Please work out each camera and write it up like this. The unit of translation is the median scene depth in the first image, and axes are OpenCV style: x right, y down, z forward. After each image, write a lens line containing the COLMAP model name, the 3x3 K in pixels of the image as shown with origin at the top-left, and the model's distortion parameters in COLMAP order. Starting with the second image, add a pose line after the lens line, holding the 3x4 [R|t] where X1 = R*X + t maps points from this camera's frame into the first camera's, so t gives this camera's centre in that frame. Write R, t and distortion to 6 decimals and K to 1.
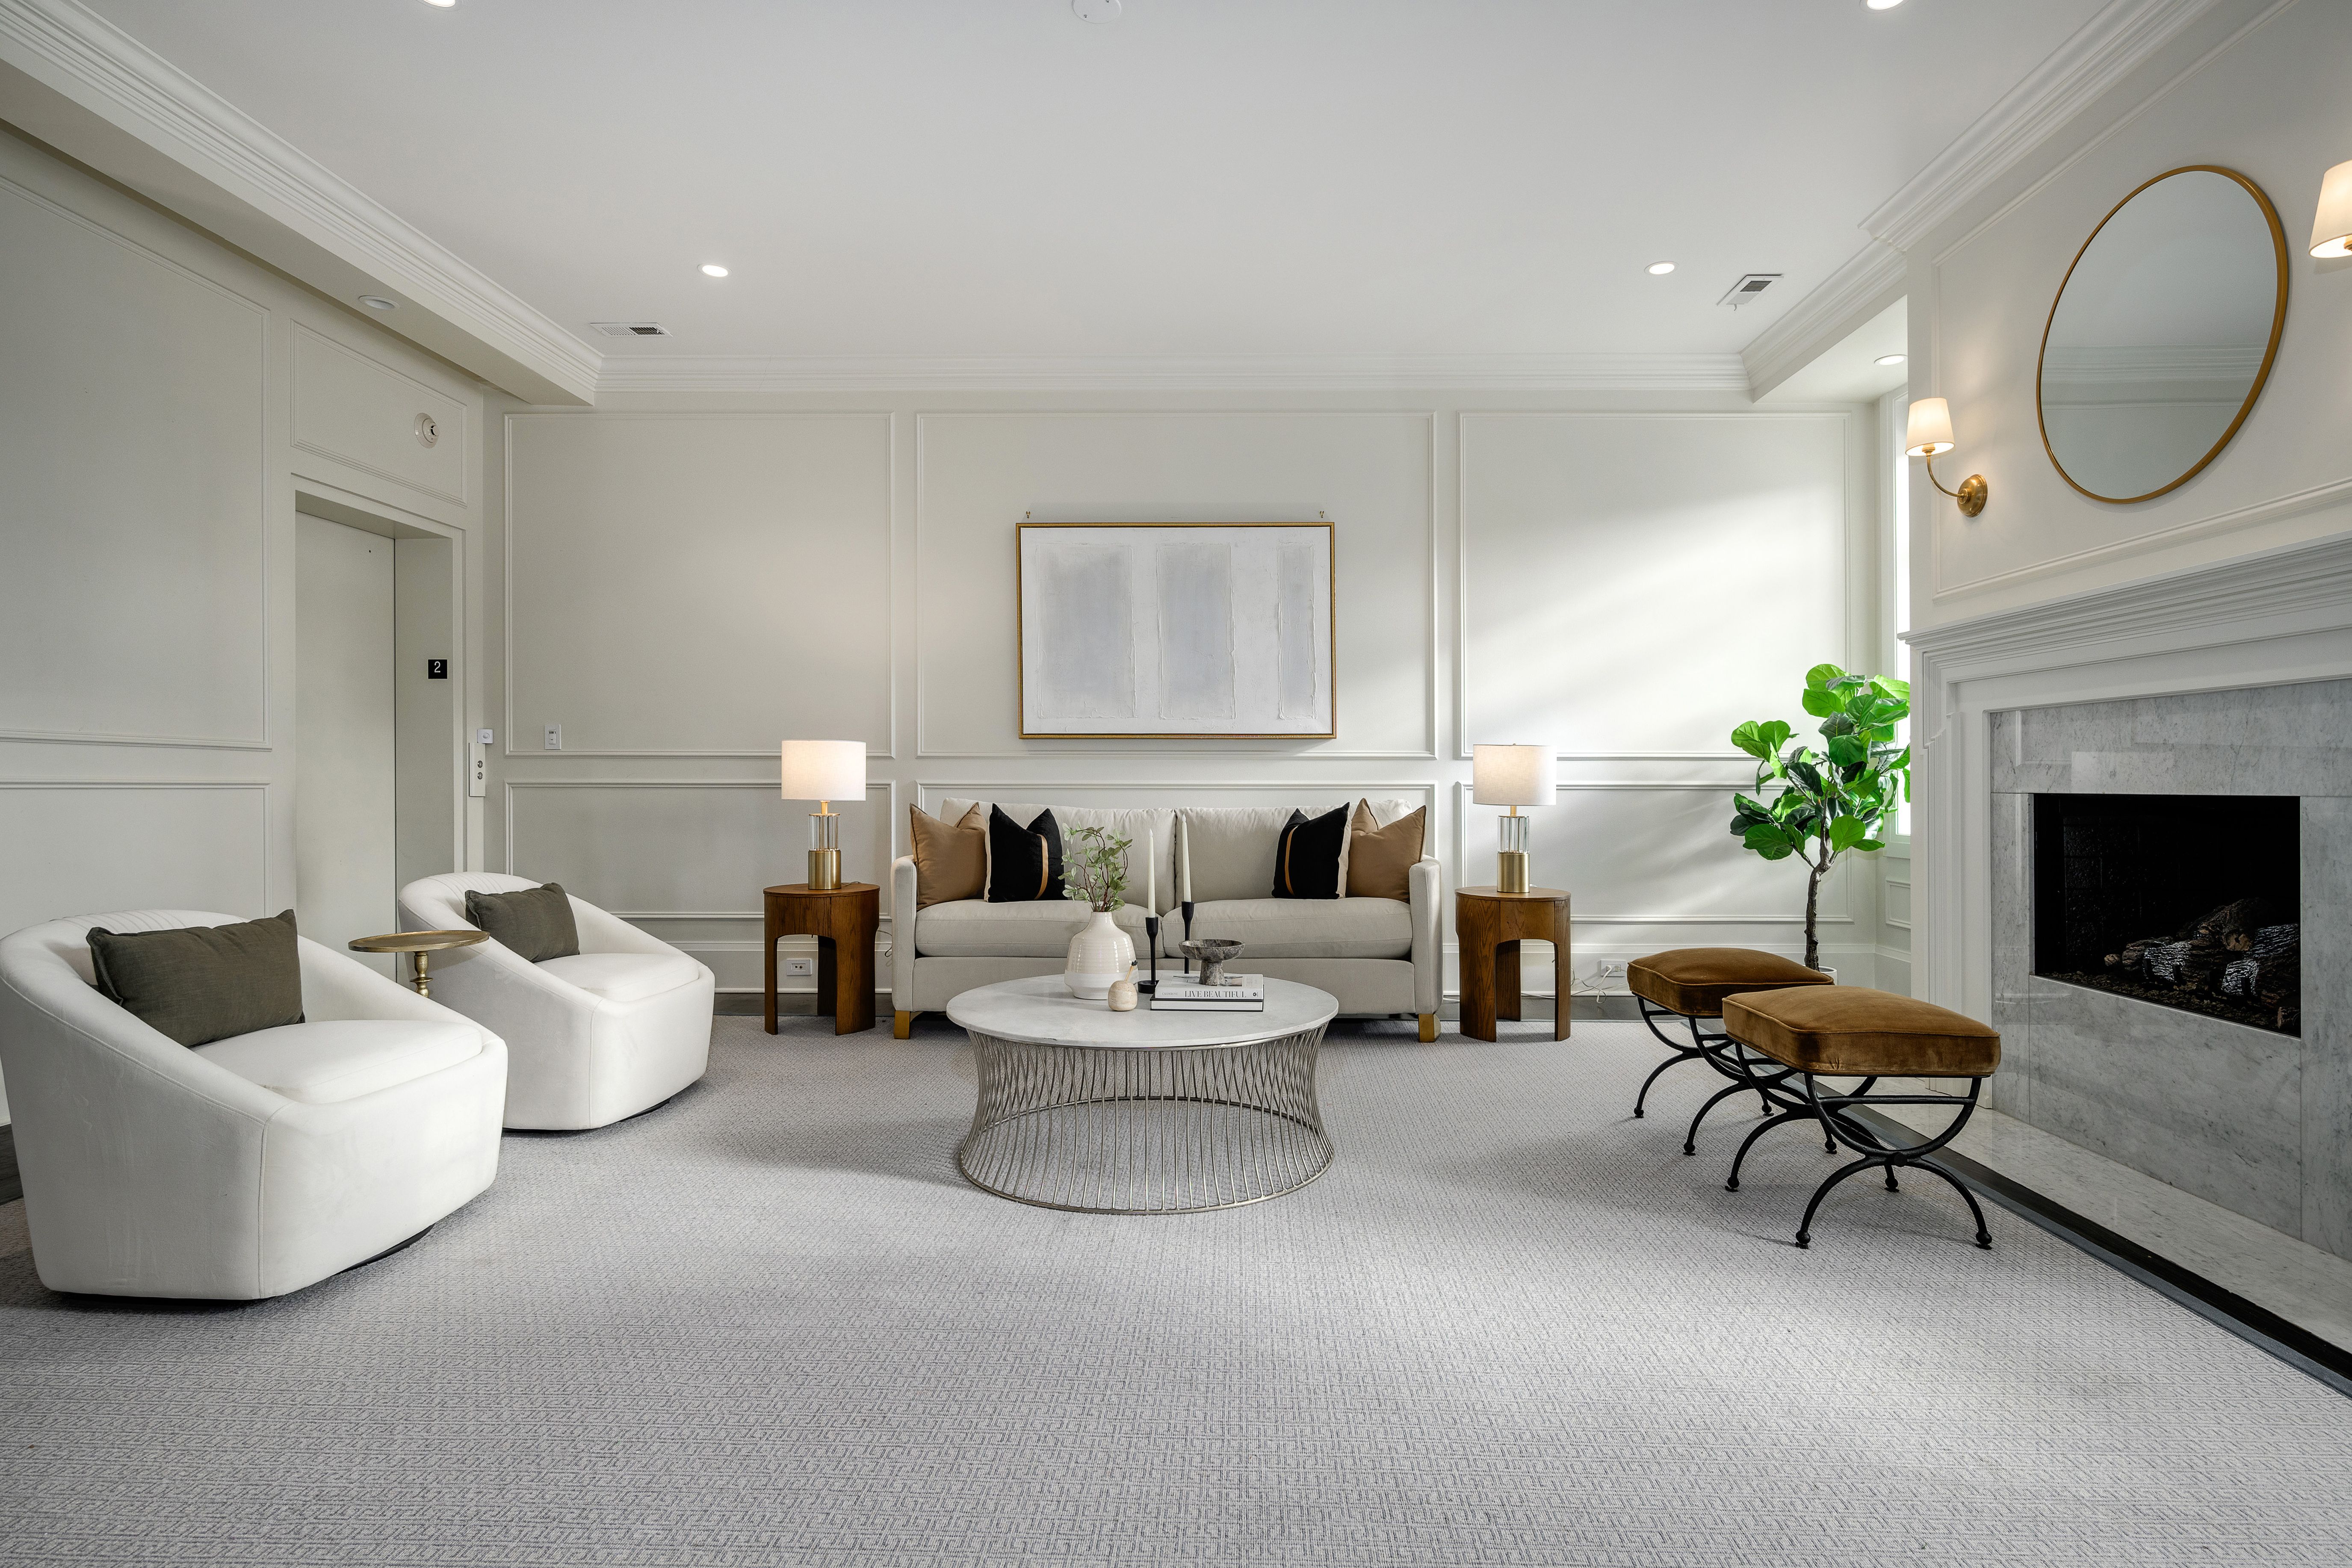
lens RADIAL K [[1201.0, 0, 1246.4], [0, 1201.0, 771.8], [0, 0, 1]] dist [-0.000973, 0.002178]
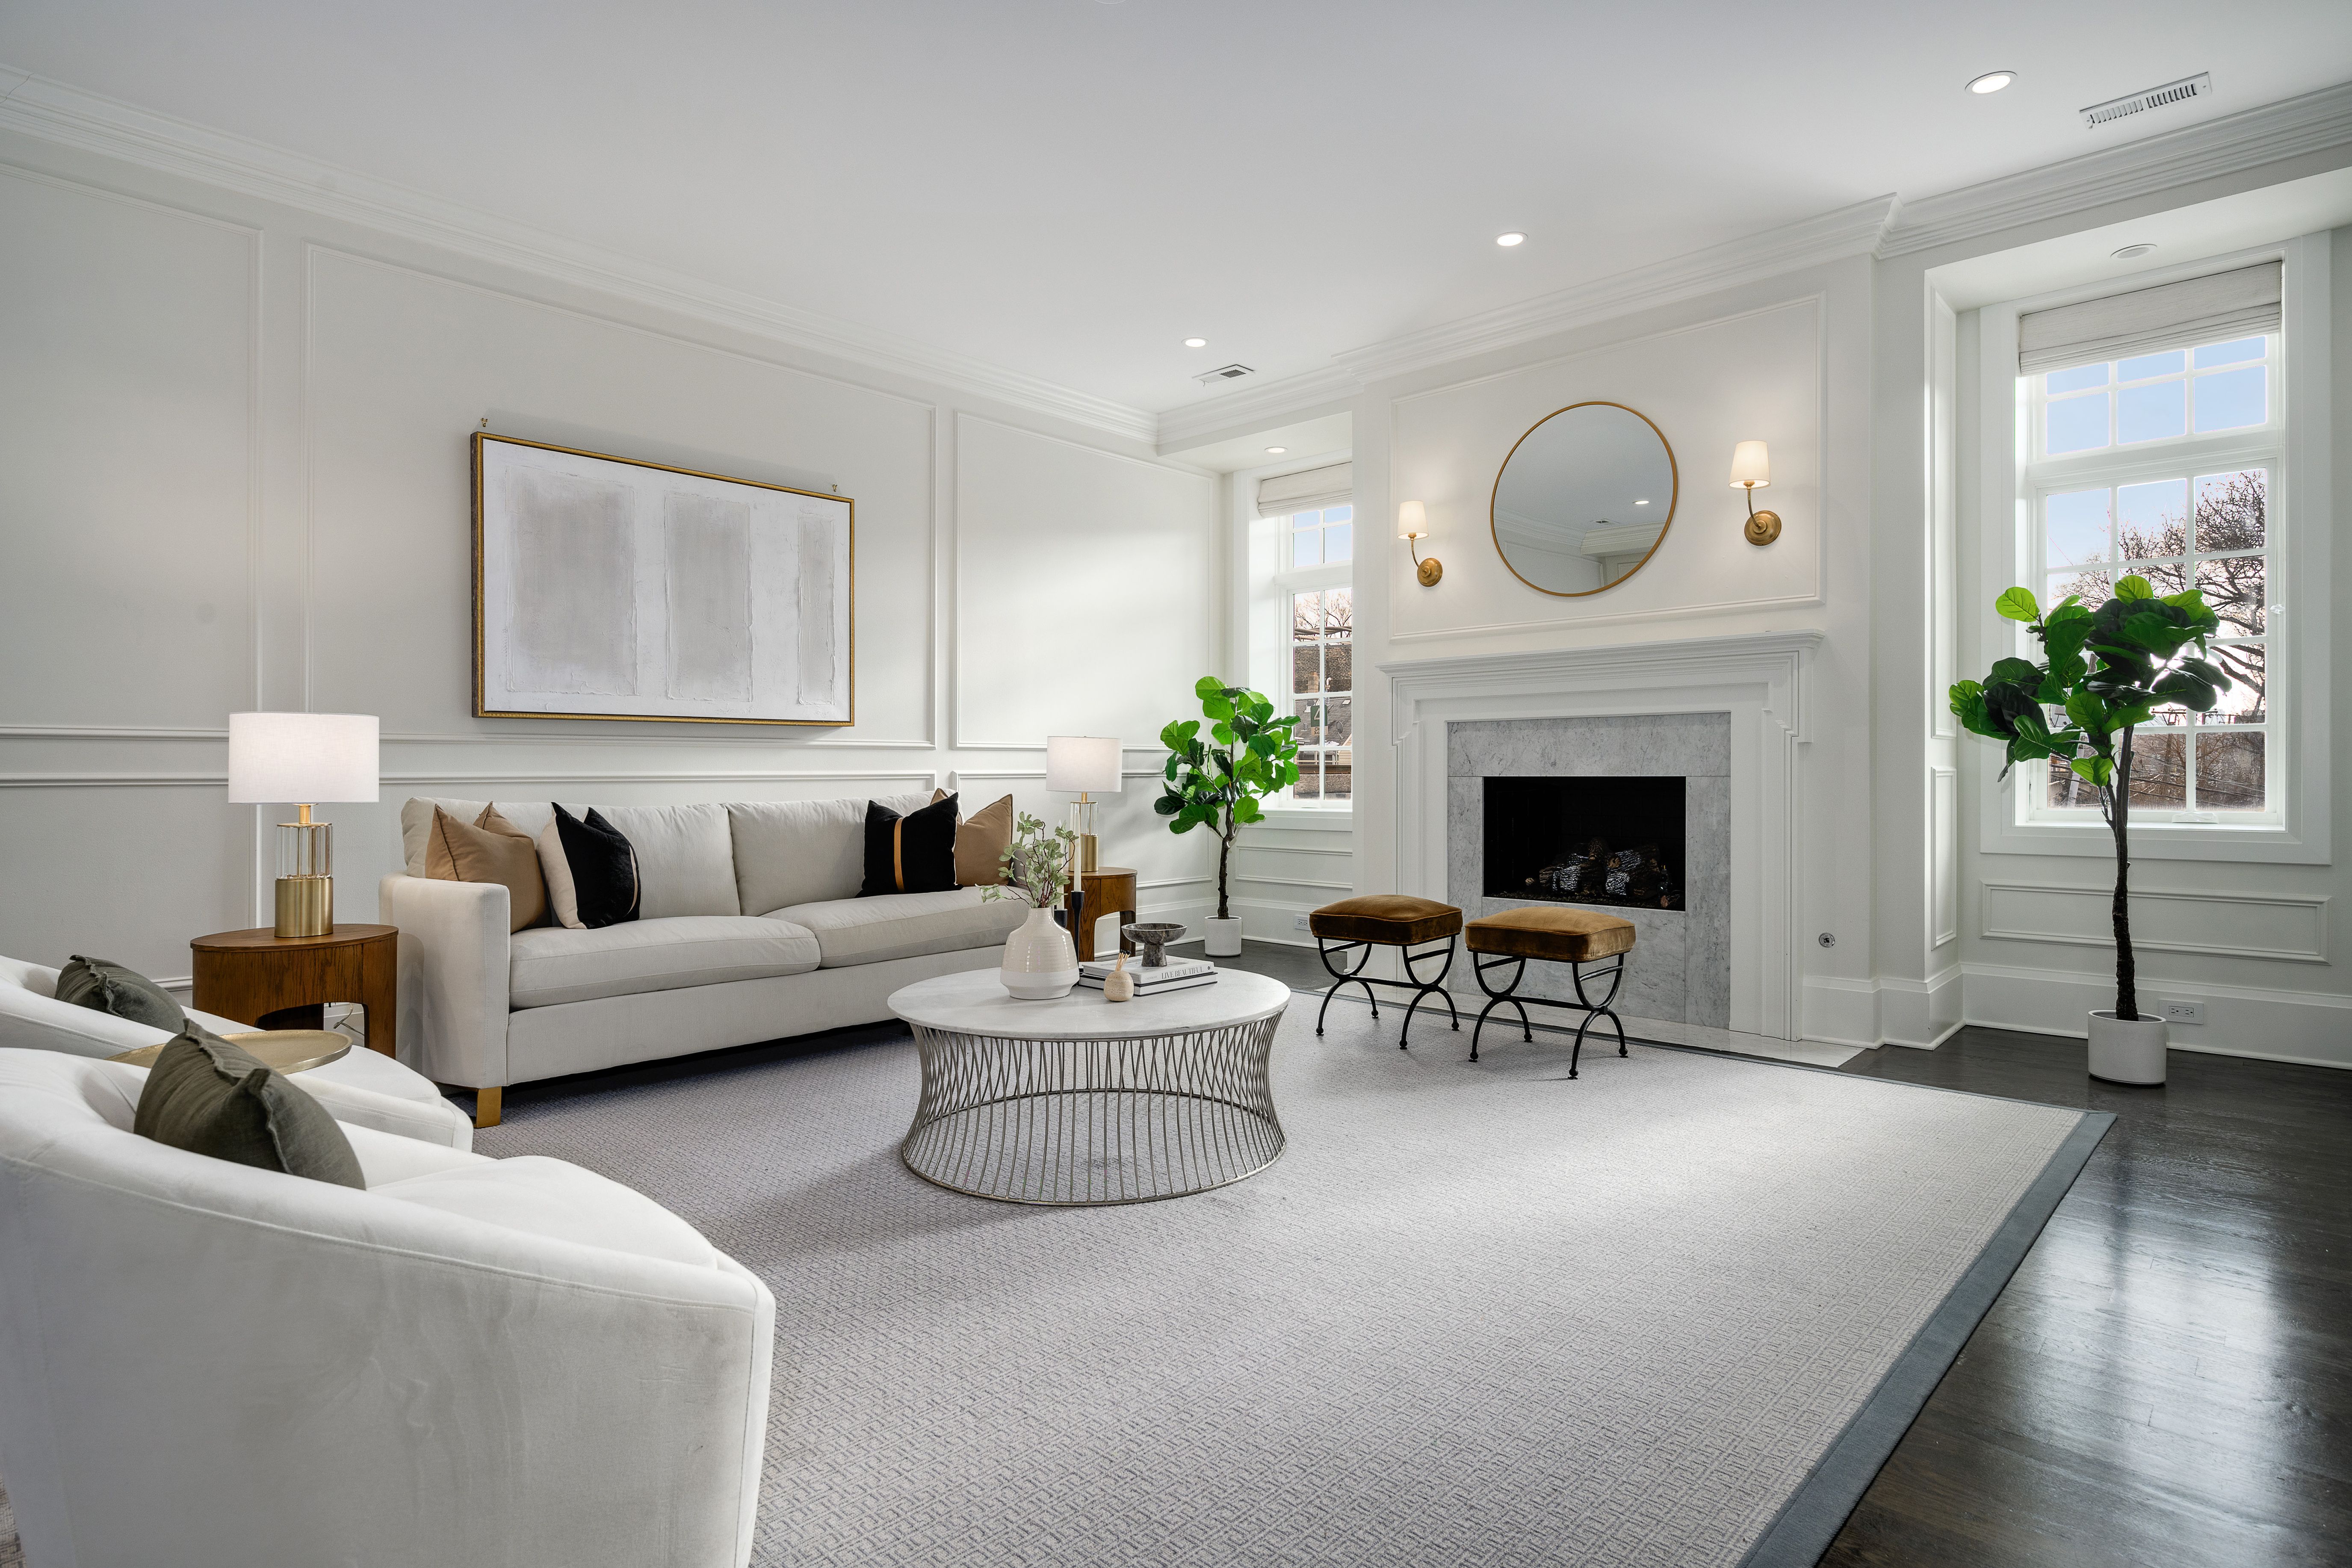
lens RADIAL K [[1201.0, 0, 1208.2], [0, 1201.0, 756.4], [0, 0, 1]] dist [-0.000973, 0.002178]
pose [[0.672769, 0.003593, 0.739844, -0.484513], [-0.001566, 0.999993, -0.003433, -0.001215], [-0.739851, 0.001151, 0.672770, 0.164888]]
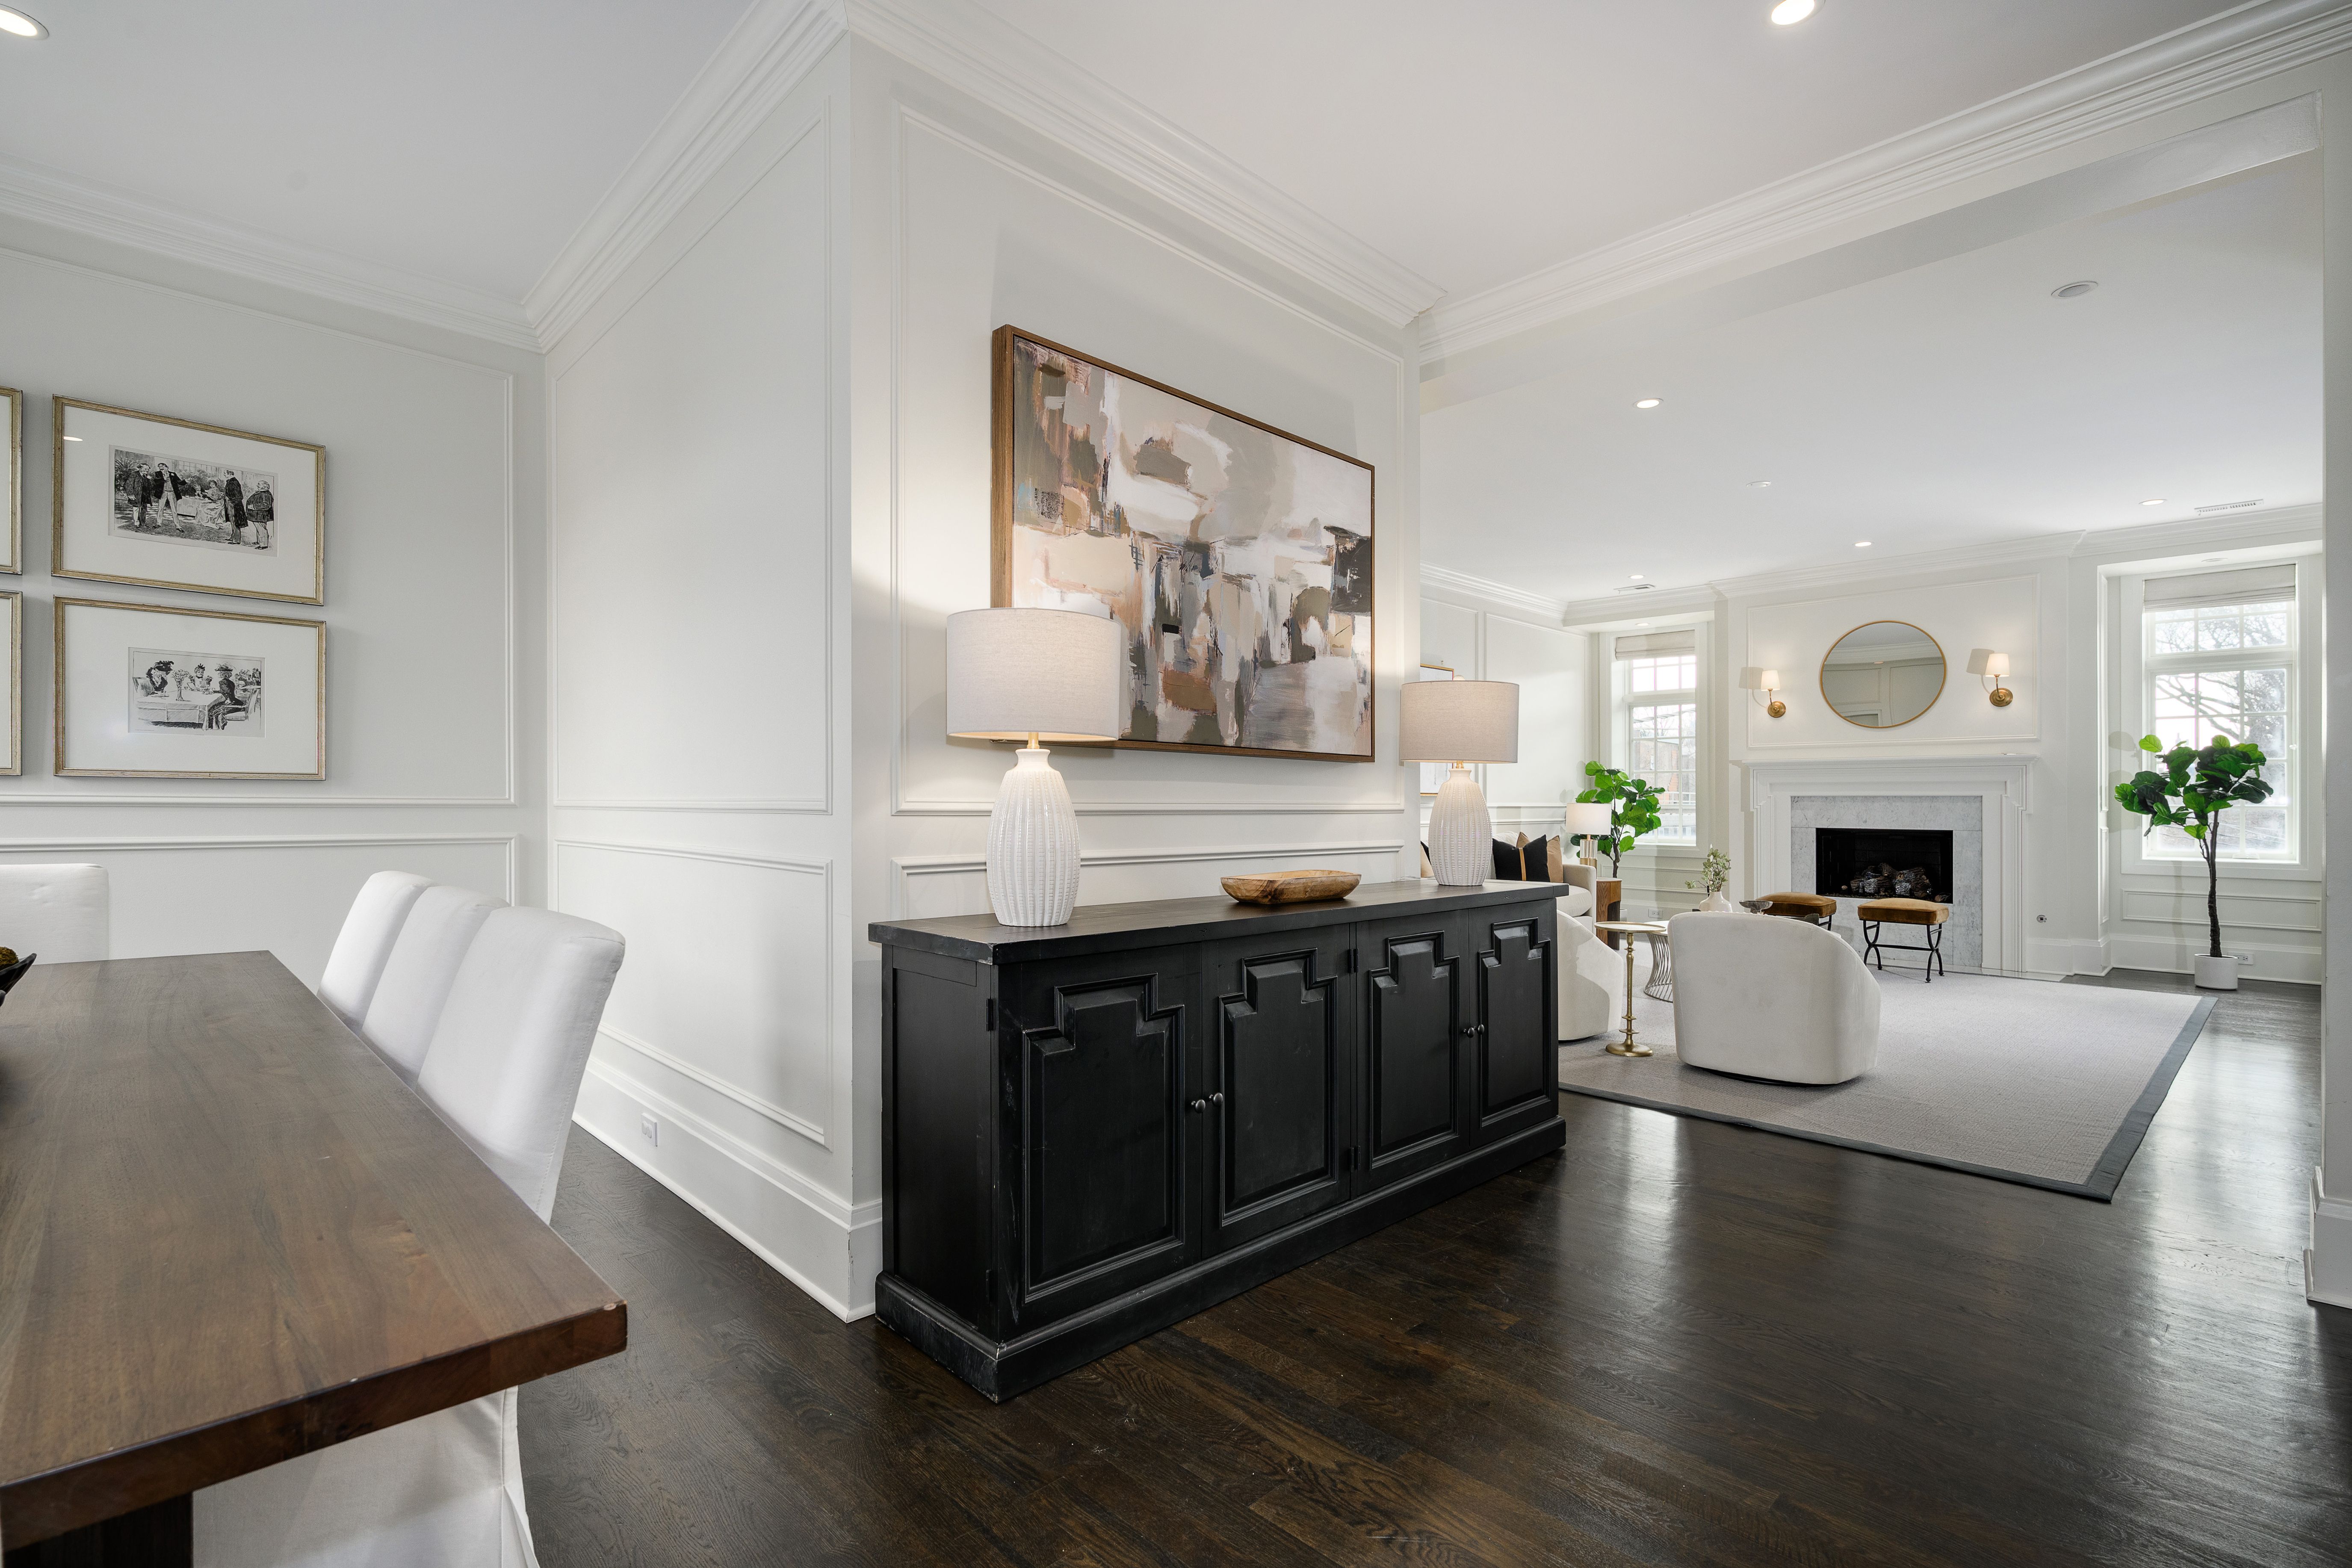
lens RADIAL K [[1081.5, 0, 1166.7], [0, 1081.5, 773.0], [0, 0, 1]] dist [-0.004358, -0.001933]
pose [[0.719587, 0.019825, 0.694119, -1.421719], [-0.012447, 0.999800, -0.015652, -0.032952], [-0.694291, 0.002623, 0.719690, 0.190166]]
